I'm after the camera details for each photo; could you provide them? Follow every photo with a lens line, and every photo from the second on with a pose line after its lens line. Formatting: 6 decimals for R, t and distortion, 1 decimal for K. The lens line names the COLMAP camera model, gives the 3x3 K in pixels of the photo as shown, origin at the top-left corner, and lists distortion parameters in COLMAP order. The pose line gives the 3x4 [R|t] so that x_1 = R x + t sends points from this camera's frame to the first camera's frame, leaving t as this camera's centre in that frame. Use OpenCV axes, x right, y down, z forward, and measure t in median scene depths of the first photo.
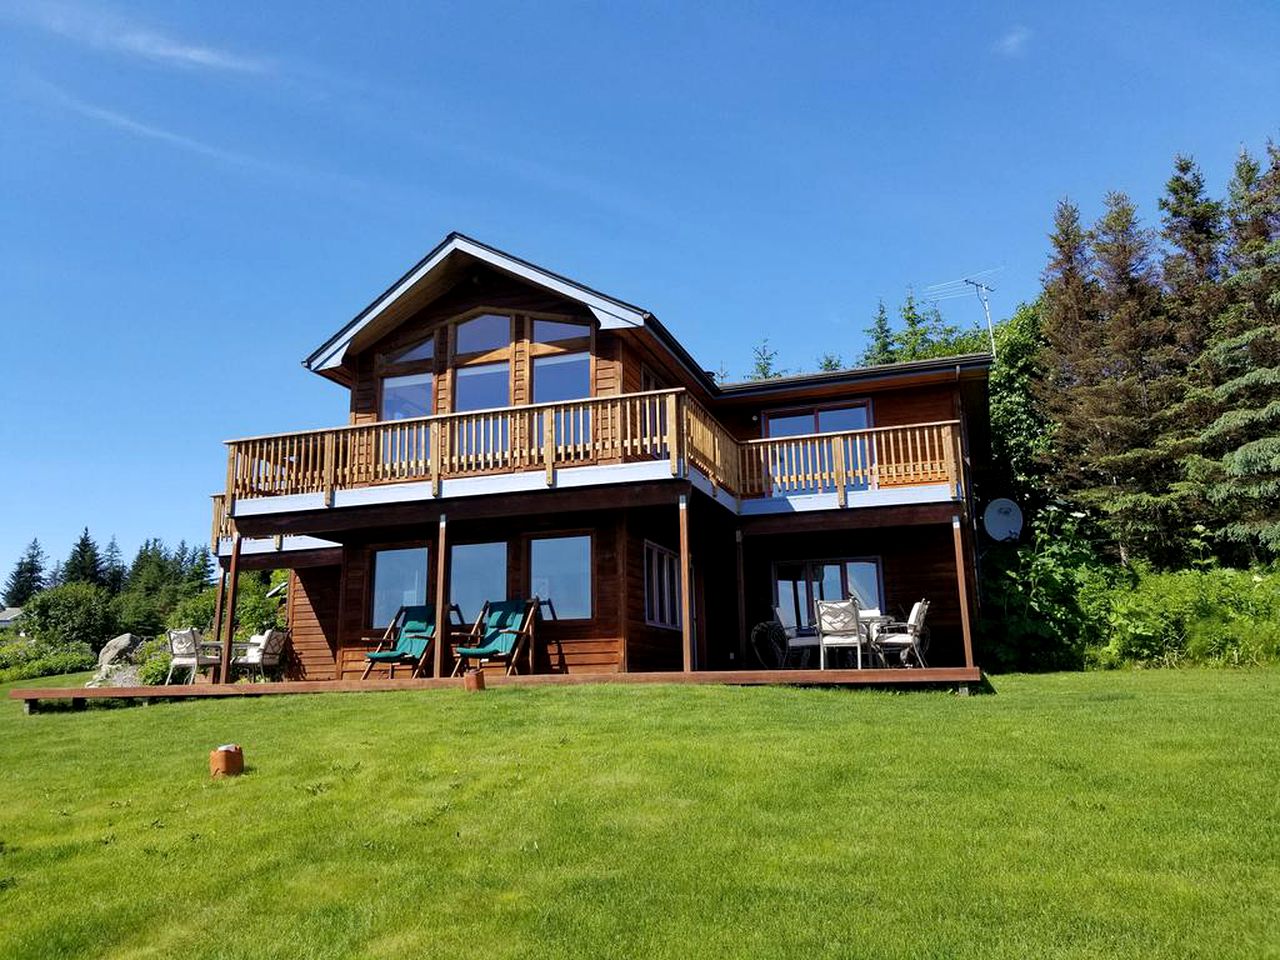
lens RADIAL K [[1018.8, 0, 642.7], [0, 1018.8, 478.3], [0, 0, 1]] dist [0.049555, -0.057342]
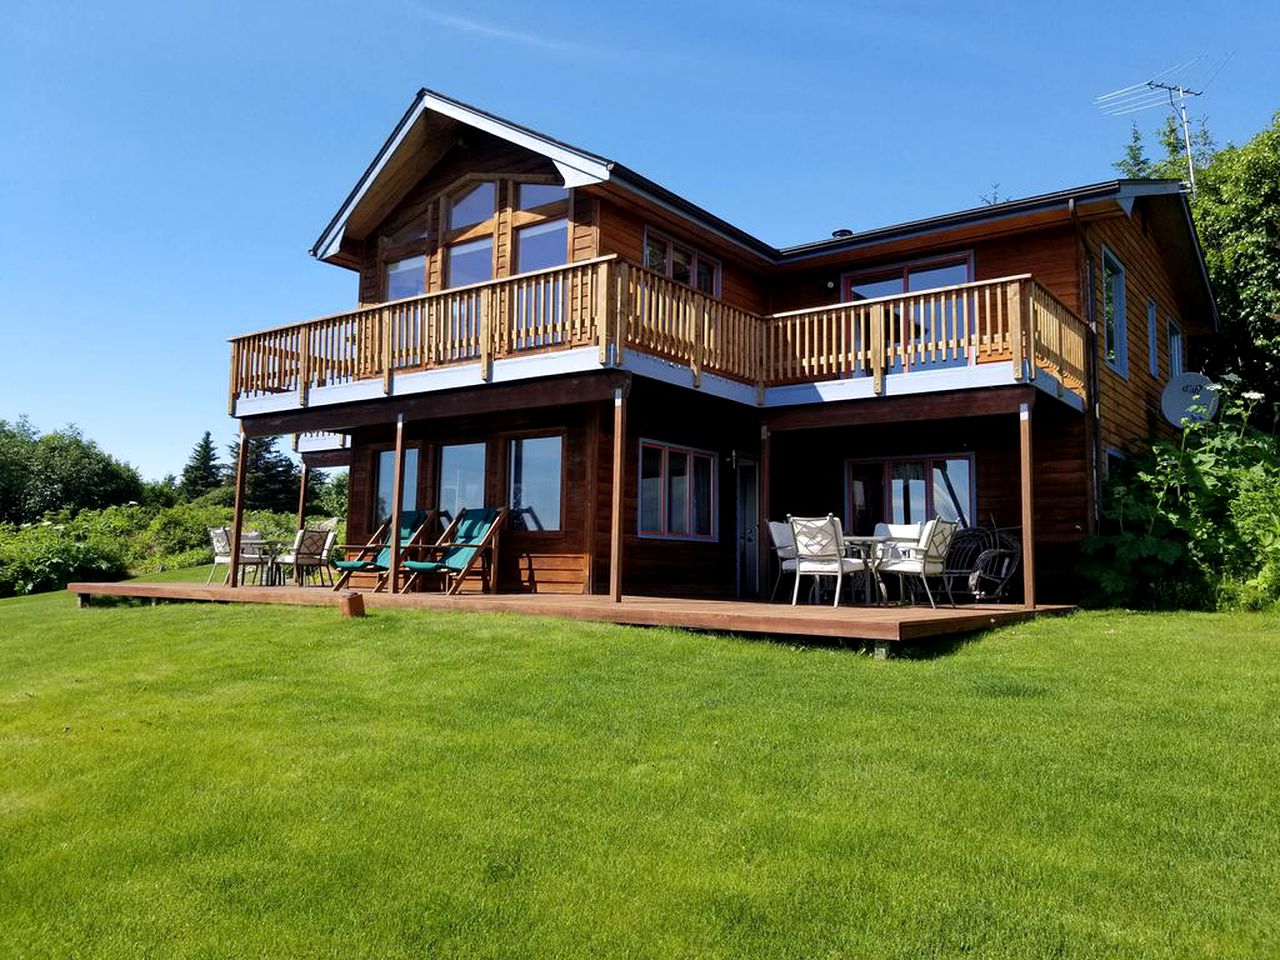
lens RADIAL K [[1018.8, 0, 636.8], [0, 1018.8, 476.9], [0, 0, 1]] dist [0.049555, -0.057342]
pose [[0.952111, 0.004042, -0.305726, 0.257774], [0.032026, 0.993094, 0.112865, -0.003985], [0.304071, -0.117251, 0.945406, 0.187192]]
